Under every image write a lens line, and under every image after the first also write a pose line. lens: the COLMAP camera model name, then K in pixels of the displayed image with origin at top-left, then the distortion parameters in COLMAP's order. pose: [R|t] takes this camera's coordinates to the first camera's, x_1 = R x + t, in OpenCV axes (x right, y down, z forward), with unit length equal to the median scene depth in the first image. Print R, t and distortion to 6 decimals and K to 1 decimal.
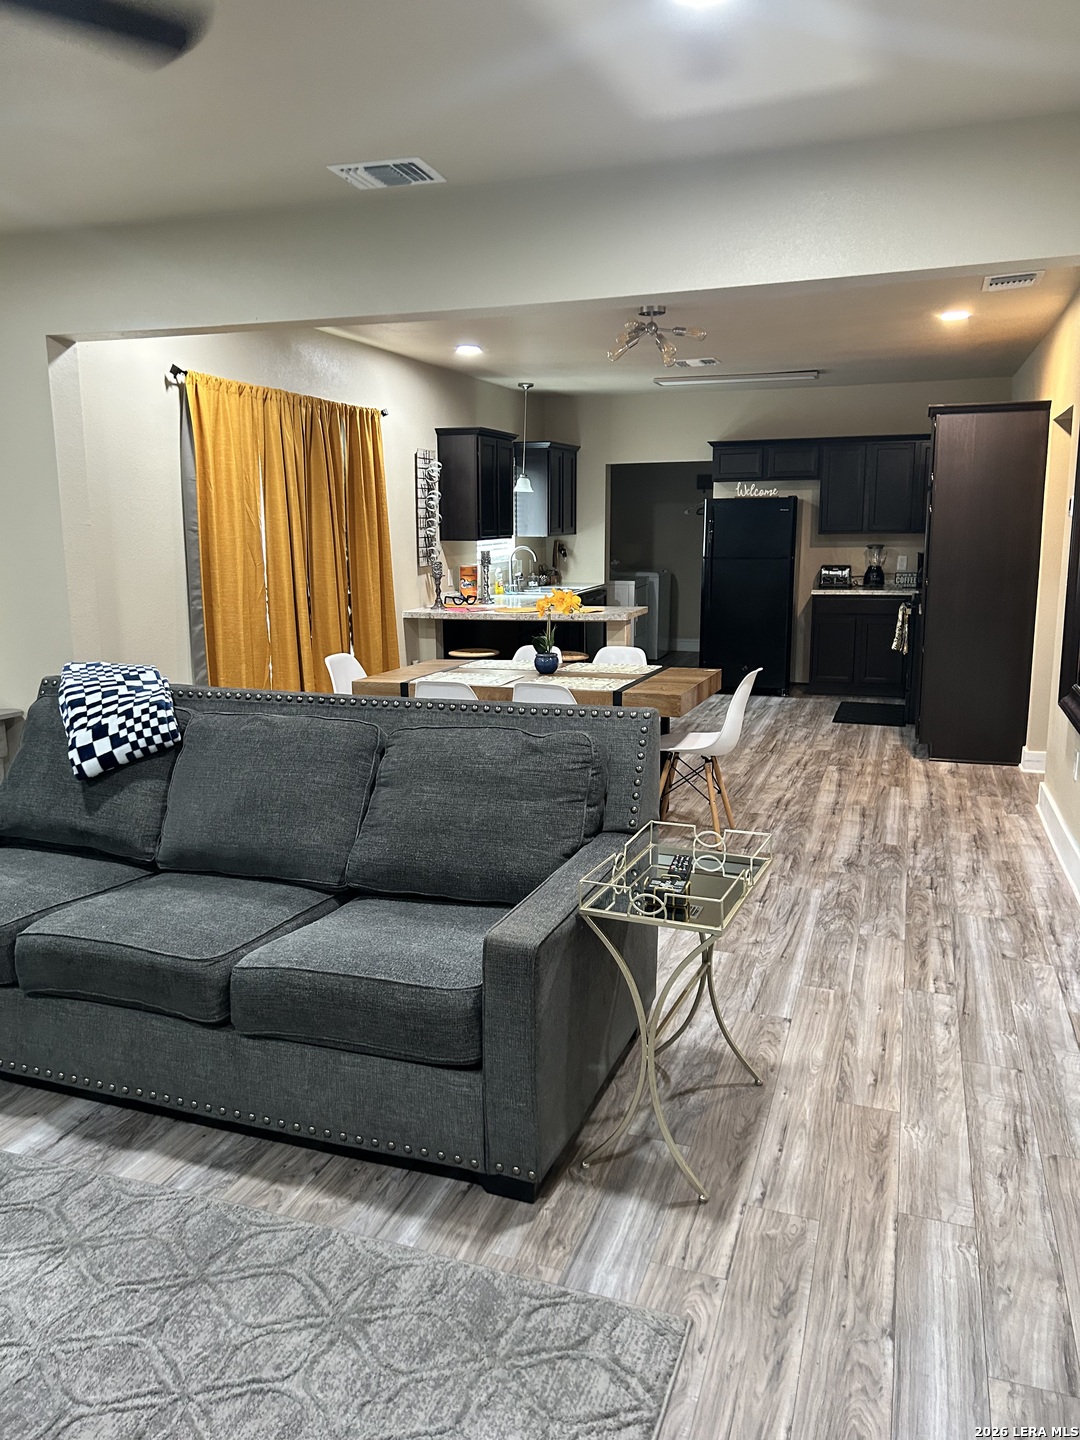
lens RADIAL K [[1075.9, 0, 540.0], [0, 1075.9, 720.0], [0, 0, 1]] dist [0.001931, -0.045633]
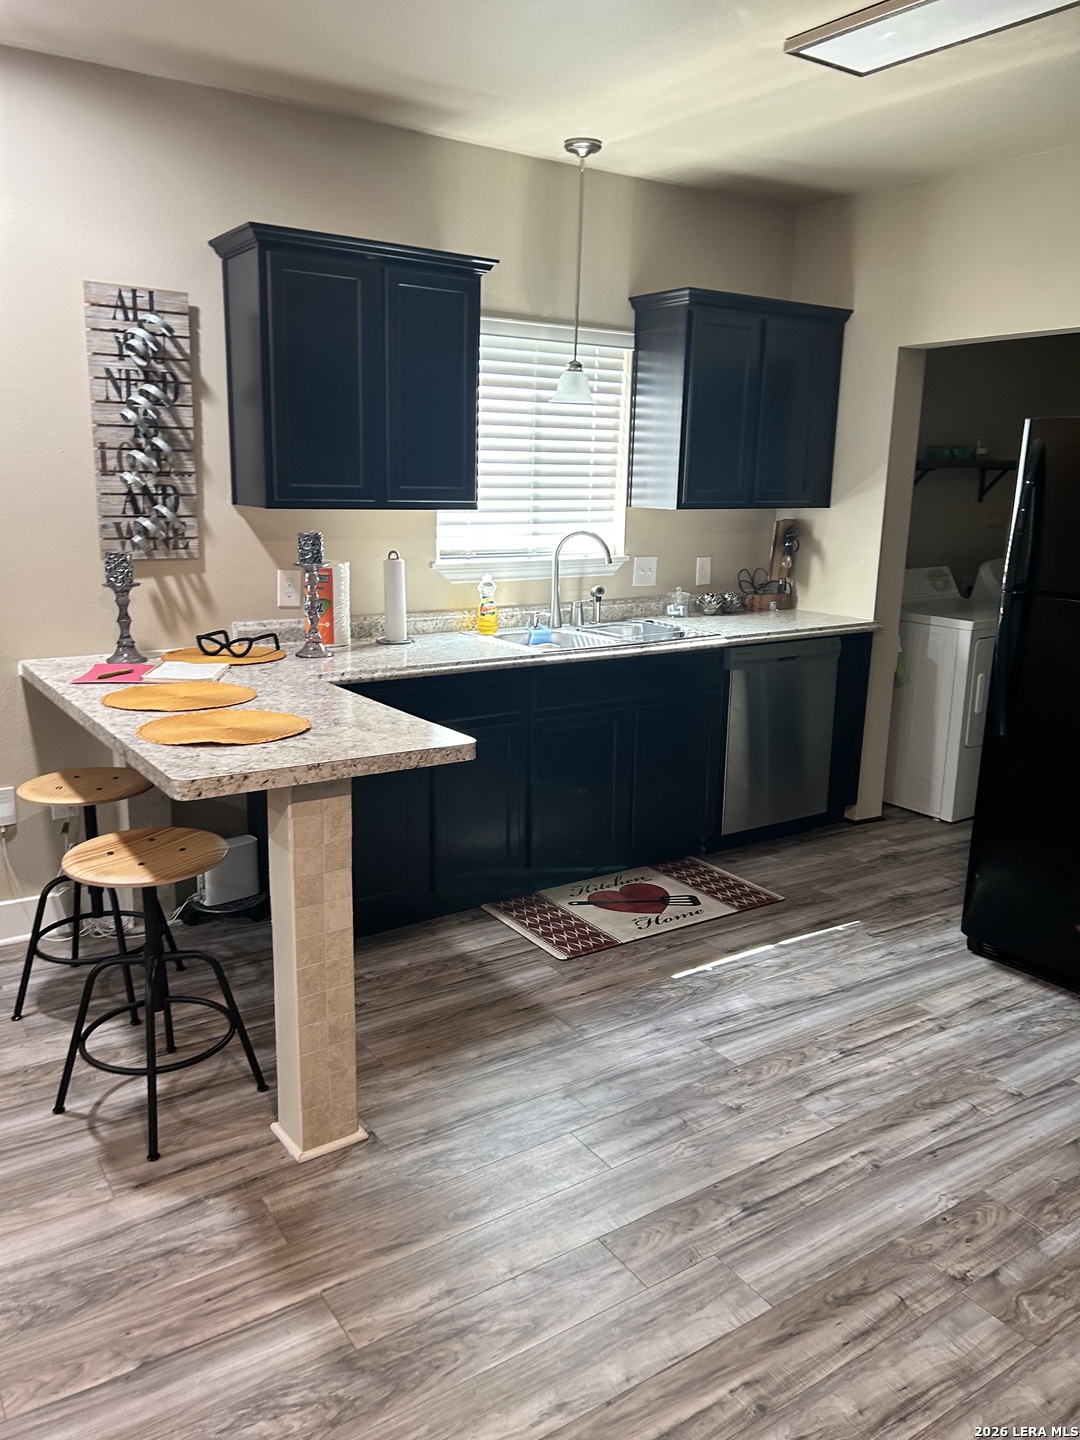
lens RADIAL K [[1075.9, 0, 540.0], [0, 1075.9, 720.0], [0, 0, 1]] dist [0.001931, -0.045633]
pose [[0.798107, 0.158855, -0.581197, 0.486357], [-0.137810, 0.987176, 0.080576, -0.231472], [0.586544, 0.015786, 0.809764, 1.249837]]
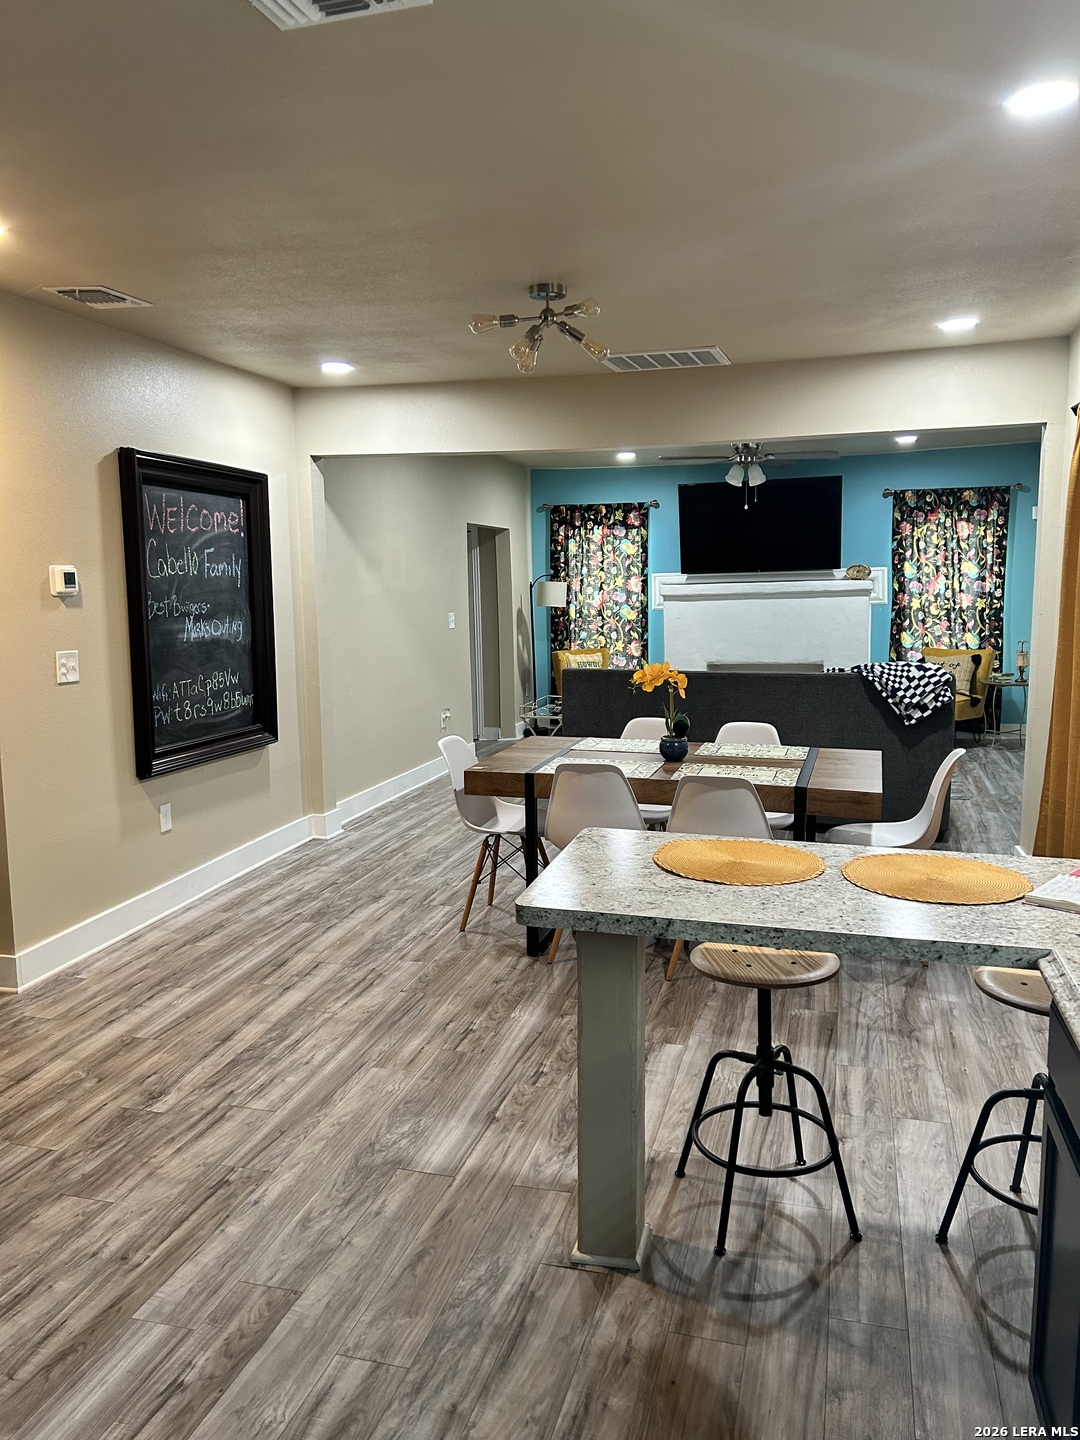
lens RADIAL K [[1075.9, 0, 540.0], [0, 1075.9, 720.0], [0, 0, 1]] dist [0.001931, -0.045633]
pose [[-0.998356, 0.028200, -0.049902, 0.175943], [0.011430, 0.951061, 0.308793, -0.389321], [0.056168, 0.307715, -0.949819, 2.051552]]
